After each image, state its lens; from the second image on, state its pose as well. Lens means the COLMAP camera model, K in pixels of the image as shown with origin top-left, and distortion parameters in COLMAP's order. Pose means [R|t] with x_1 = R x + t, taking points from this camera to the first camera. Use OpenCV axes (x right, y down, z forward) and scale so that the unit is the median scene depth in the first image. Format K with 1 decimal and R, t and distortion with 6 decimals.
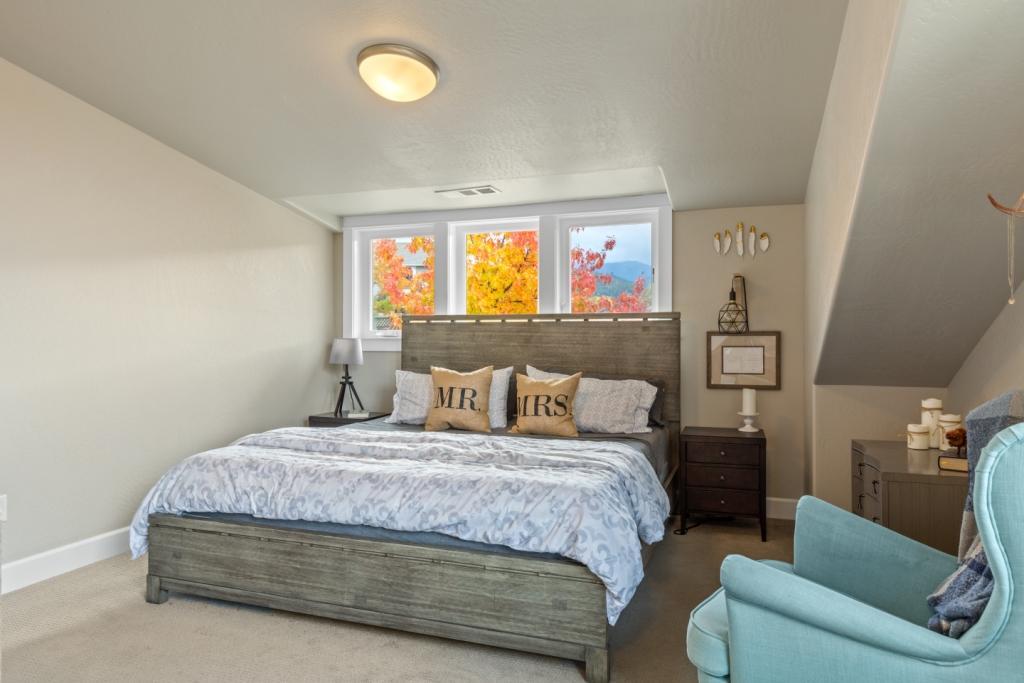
lens RADIAL K [[619.2, 0, 513.1], [0, 619.2, 346.9], [0, 0, 1]] dist [-0.005375, 0.000213]
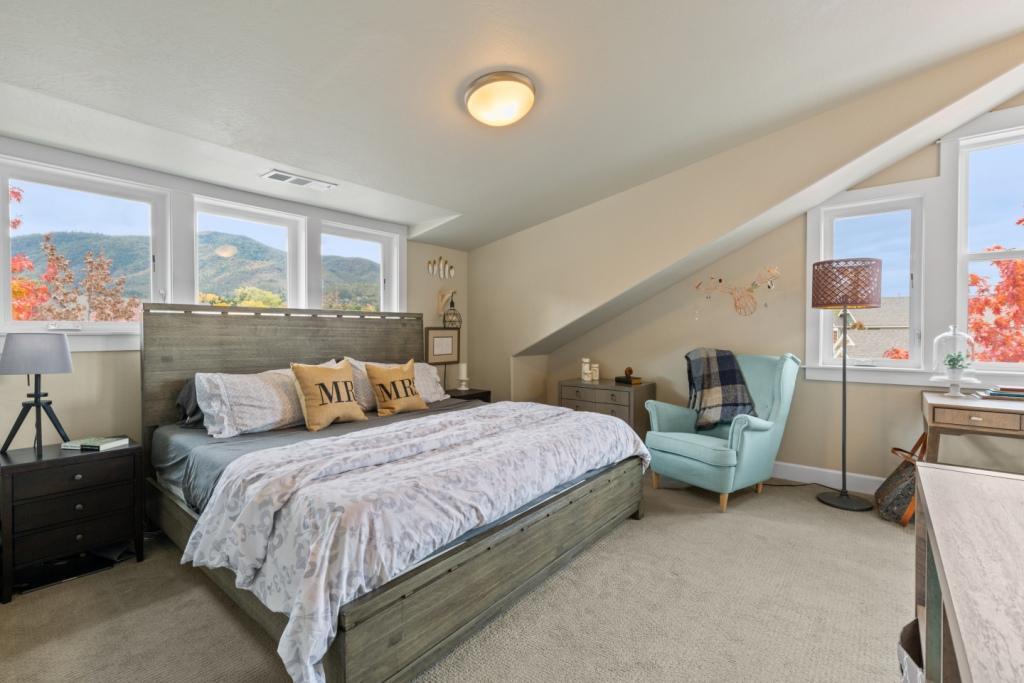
lens RADIAL K [[457.9, 0, 512.7], [0, 457.9, 331.2], [0, 0, 1]] dist [0.007977, -0.000829]
pose [[0.333257, -0.002831, 0.942832, -0.641151], [0.011863, 0.999929, -0.001191, -0.011436], [-0.942762, 0.011581, 0.333267, 0.443459]]
